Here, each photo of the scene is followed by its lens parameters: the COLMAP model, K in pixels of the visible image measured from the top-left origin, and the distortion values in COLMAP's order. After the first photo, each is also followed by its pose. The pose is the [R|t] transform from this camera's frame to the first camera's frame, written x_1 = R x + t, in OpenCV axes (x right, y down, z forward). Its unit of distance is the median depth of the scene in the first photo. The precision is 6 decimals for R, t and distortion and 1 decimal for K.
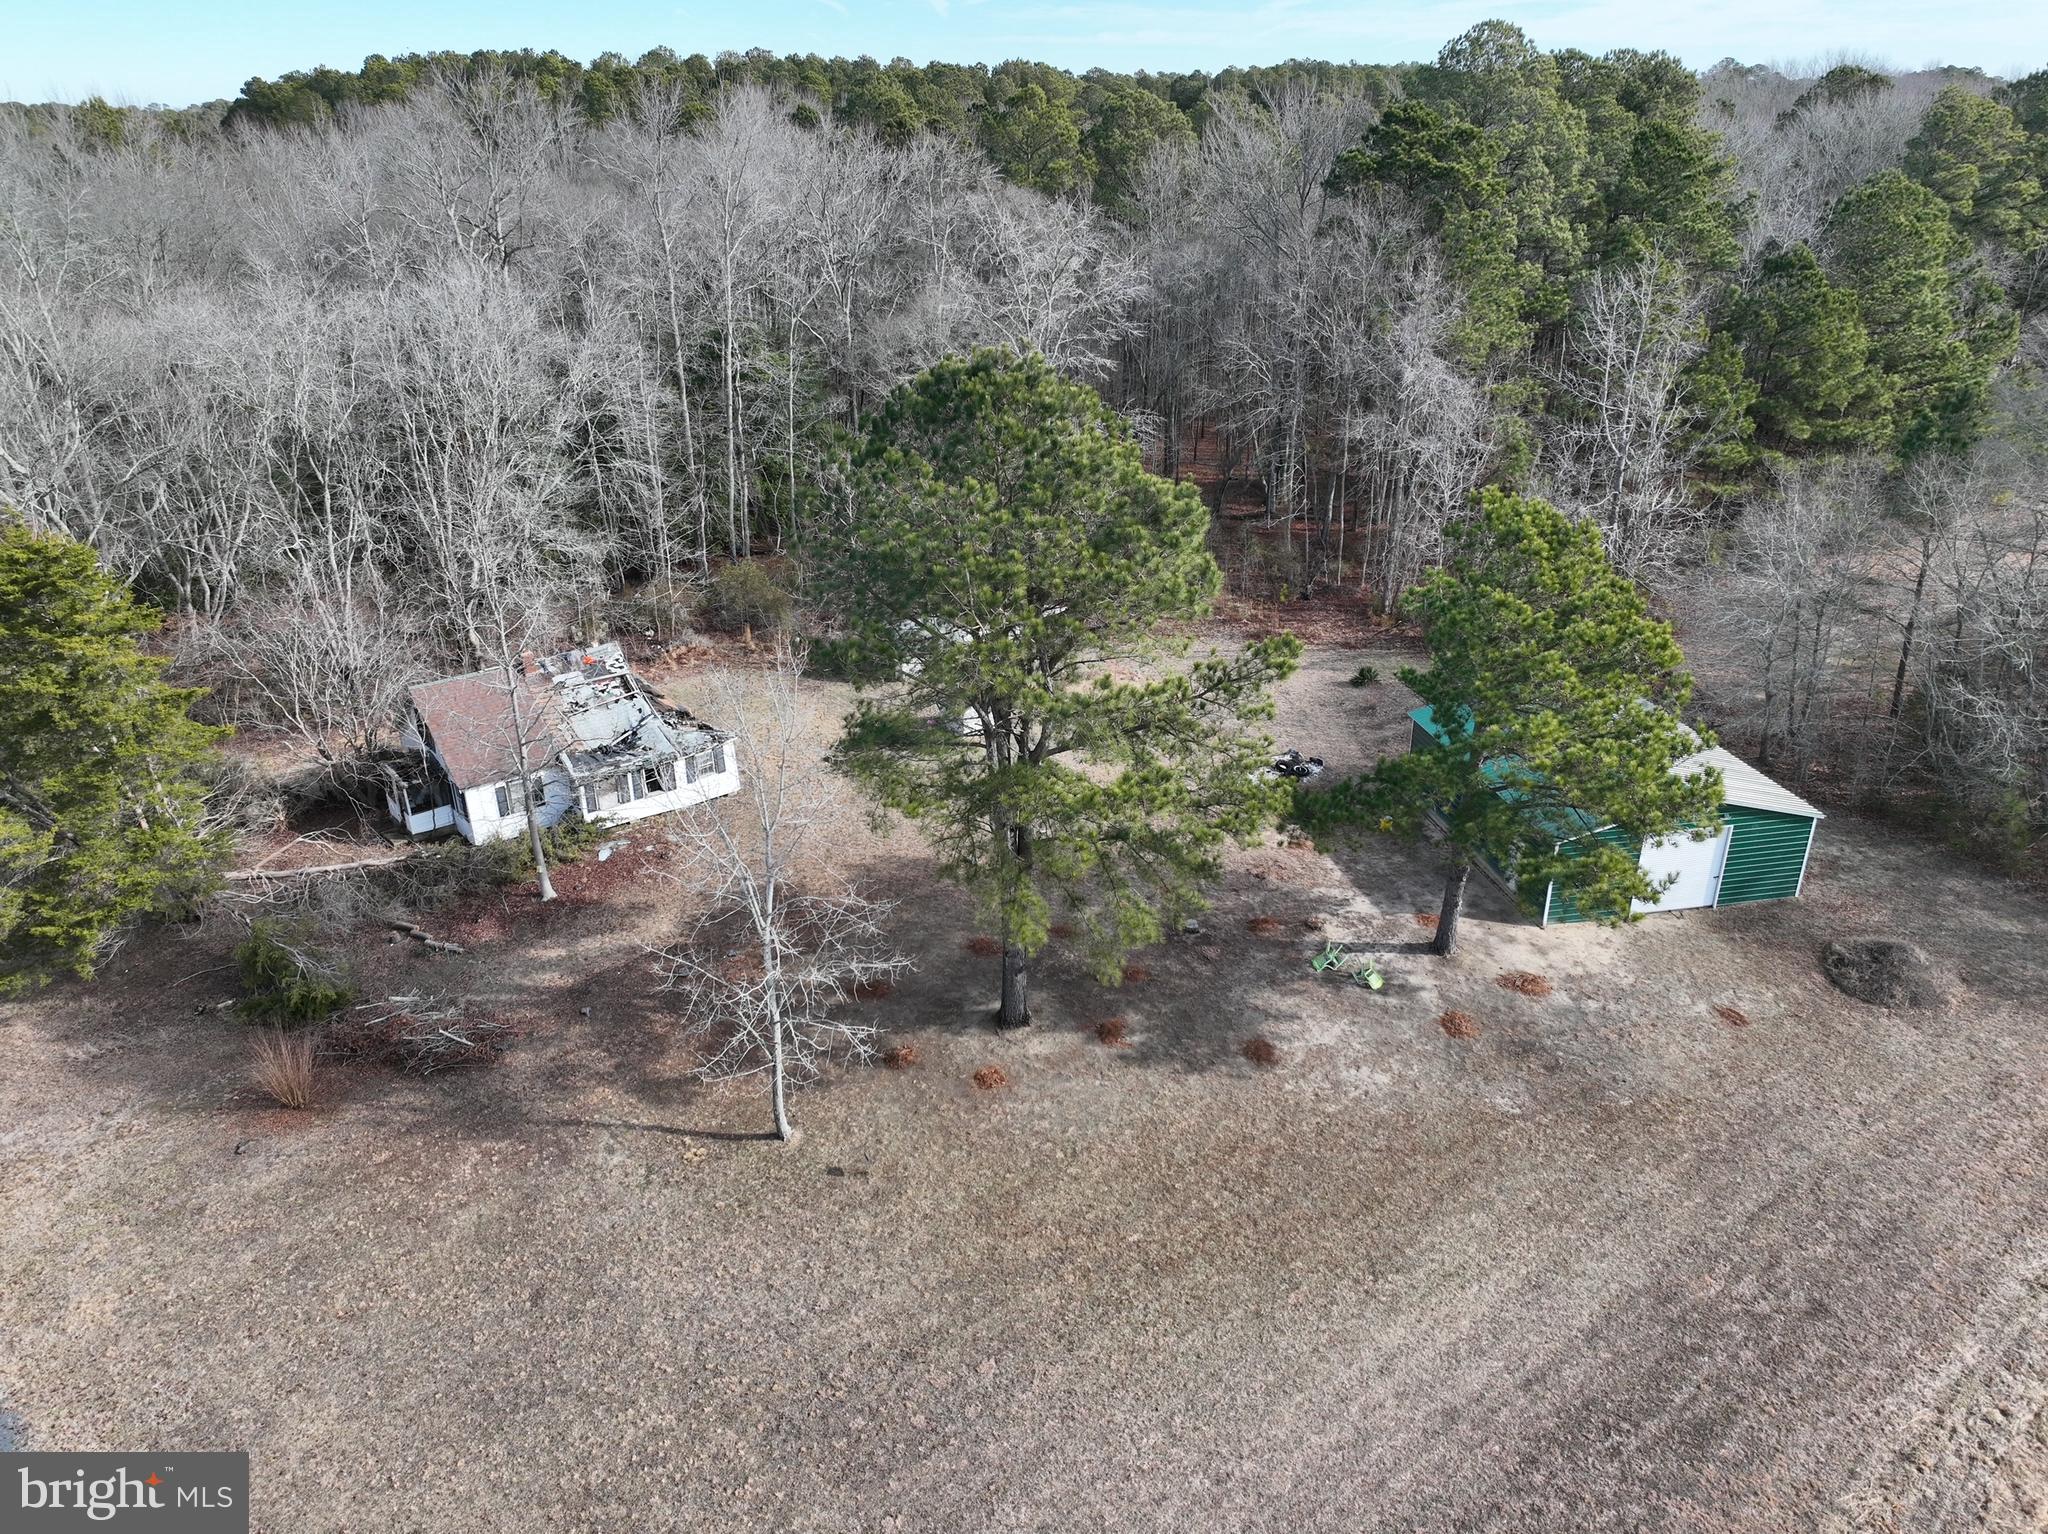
lens RADIAL K [[1441.2, 0, 1021.6], [0, 1441.2, 763.7], [0, 0, 1]] dist [-0.004309, 0.020487]
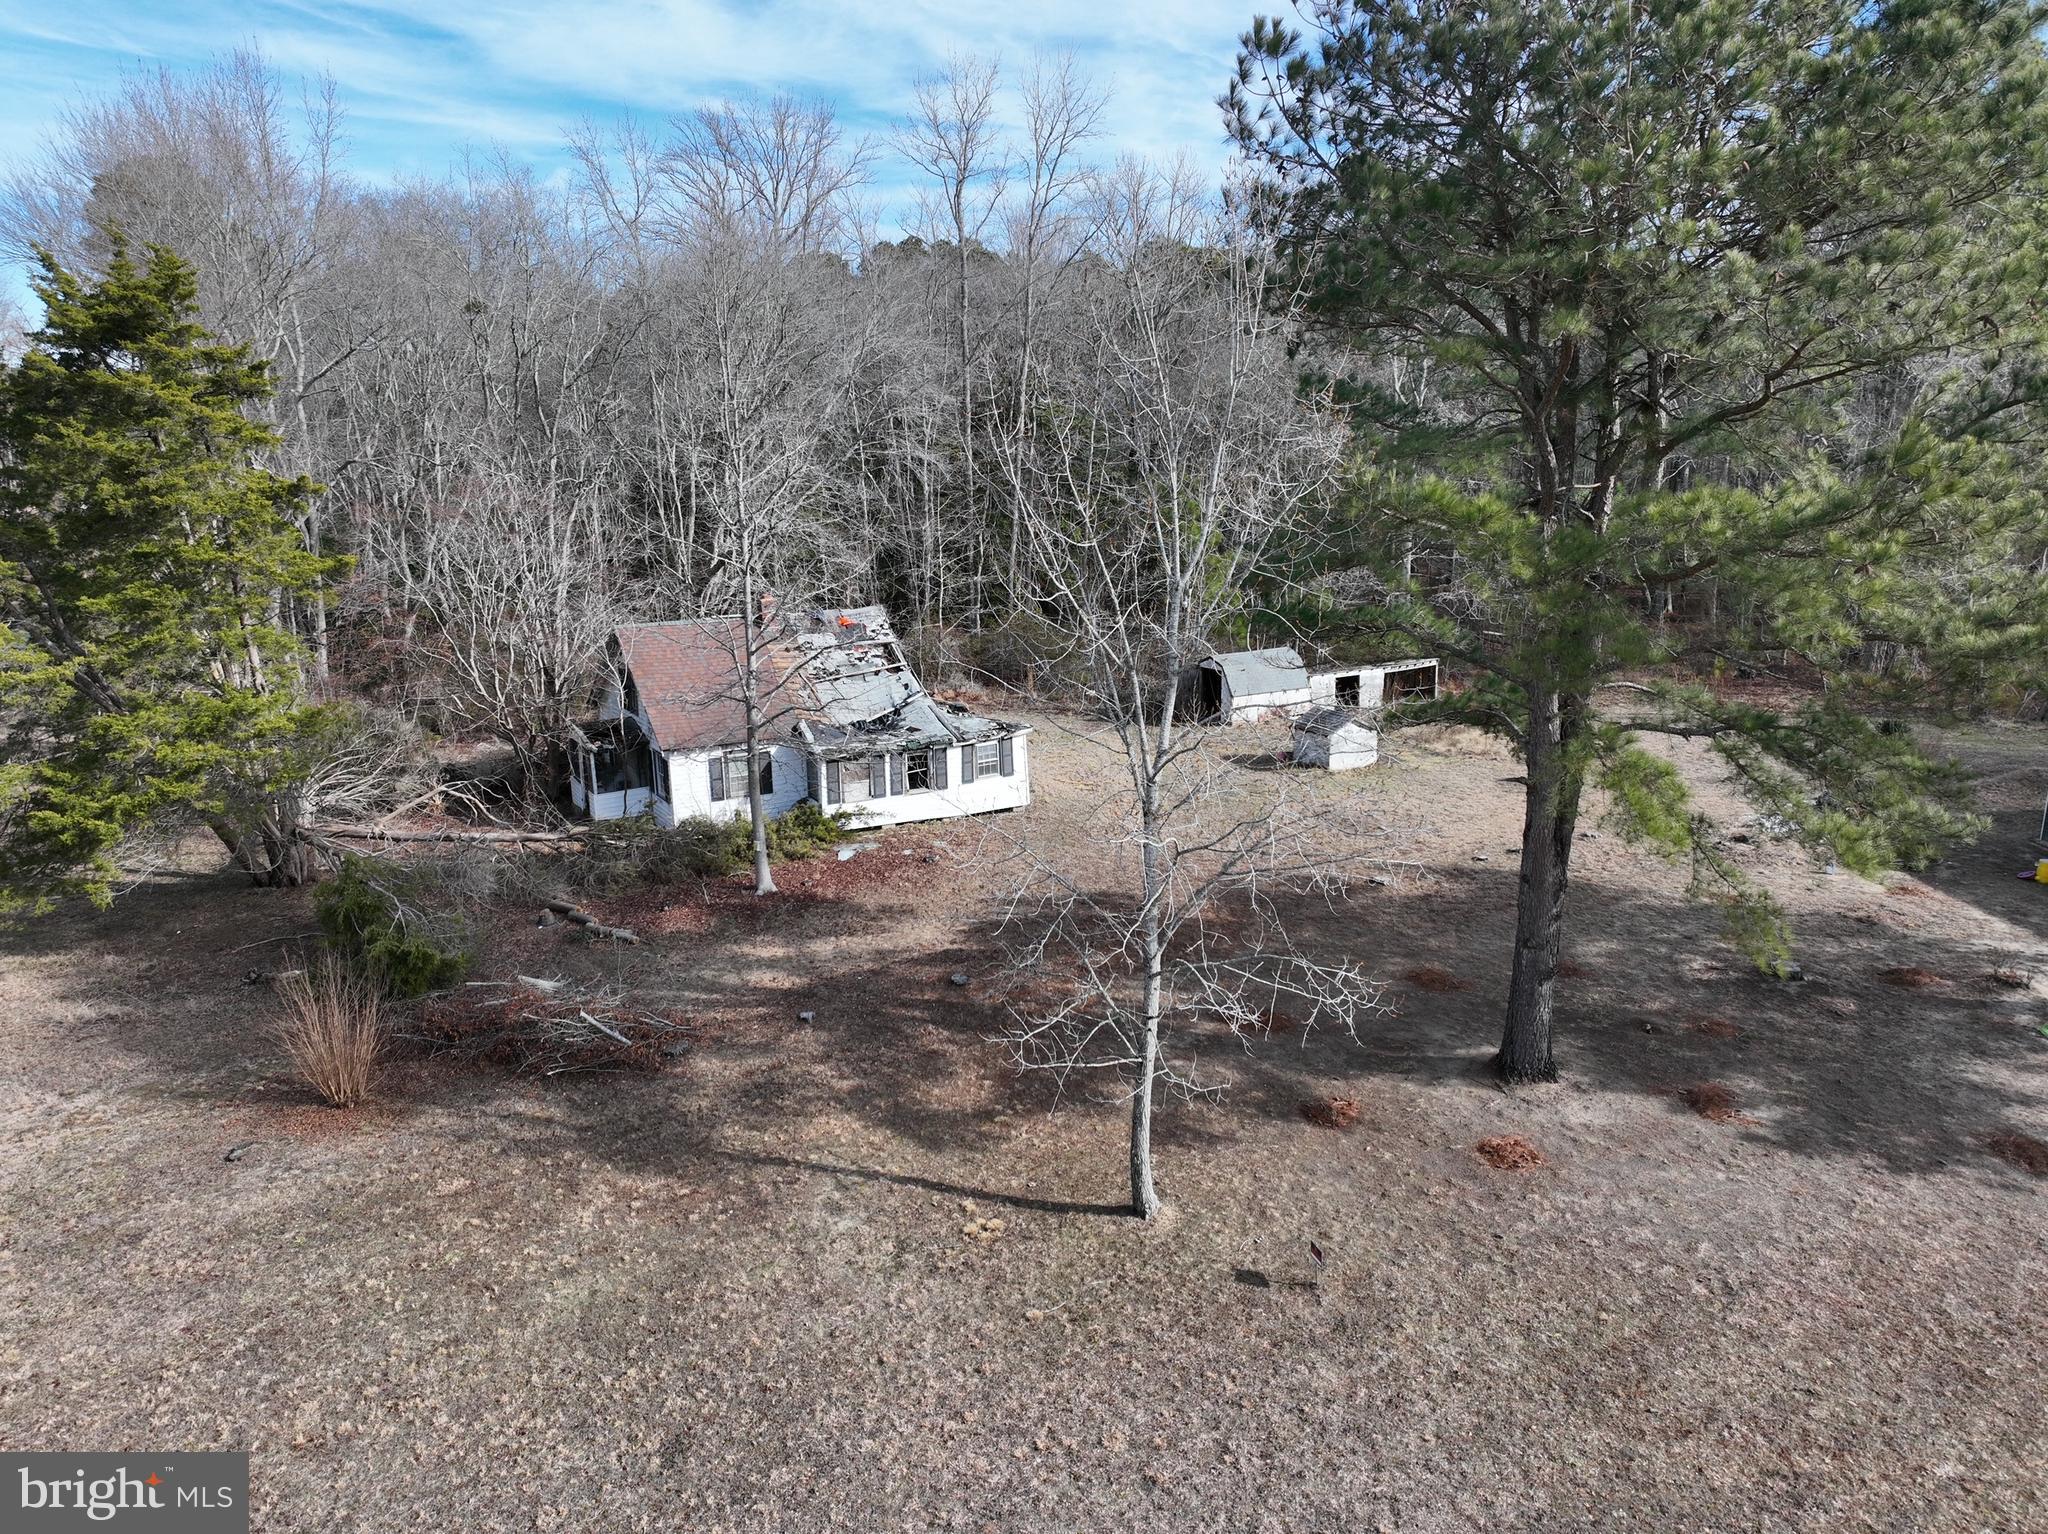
lens RADIAL K [[1441.2, 0, 1022.7], [0, 1441.2, 763.6], [0, 0, 1]] dist [-0.004309, 0.020487]
pose [[0.987568, 0.037755, -0.152589, -0.124805], [-0.065067, 0.981843, -0.178185, 0.179556], [0.143091, 0.185898, 0.972094, 0.404178]]
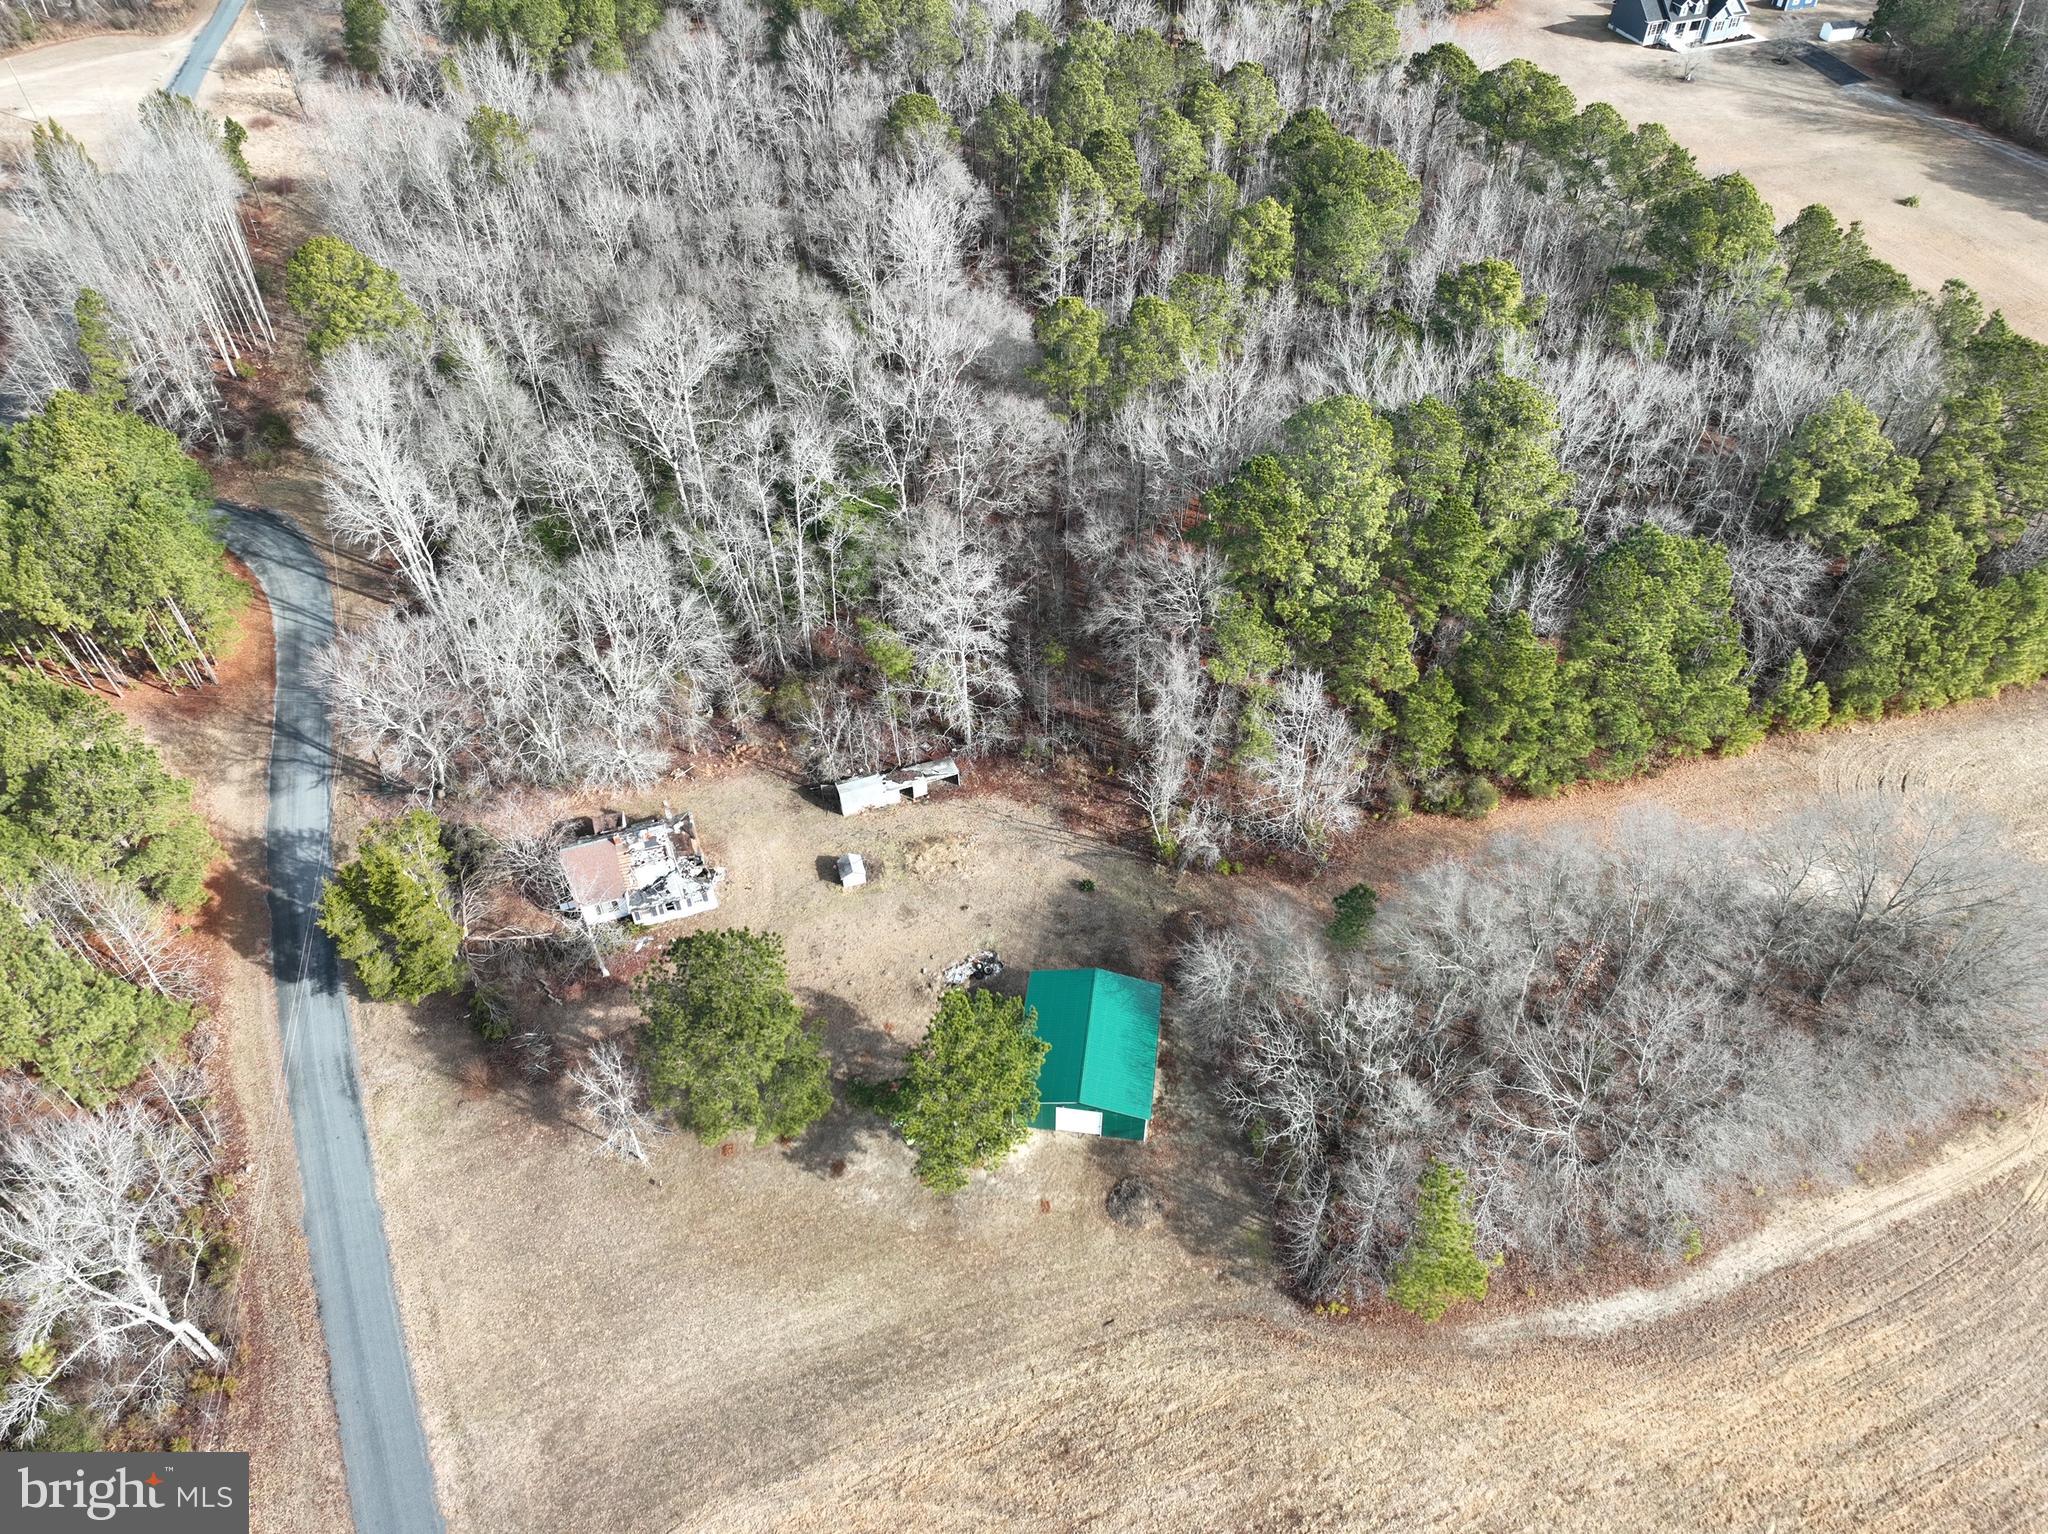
lens RADIAL K [[1441.2, 0, 1025.3], [0, 1441.2, 759.7], [0, 0, 1]] dist [-0.004309, 0.020487]
pose [[0.949636, 0.227563, -0.215422, 0.824157], [-0.132719, 0.914852, 0.381354, -1.373985], [0.283861, -0.333557, 0.898979, -0.831907]]
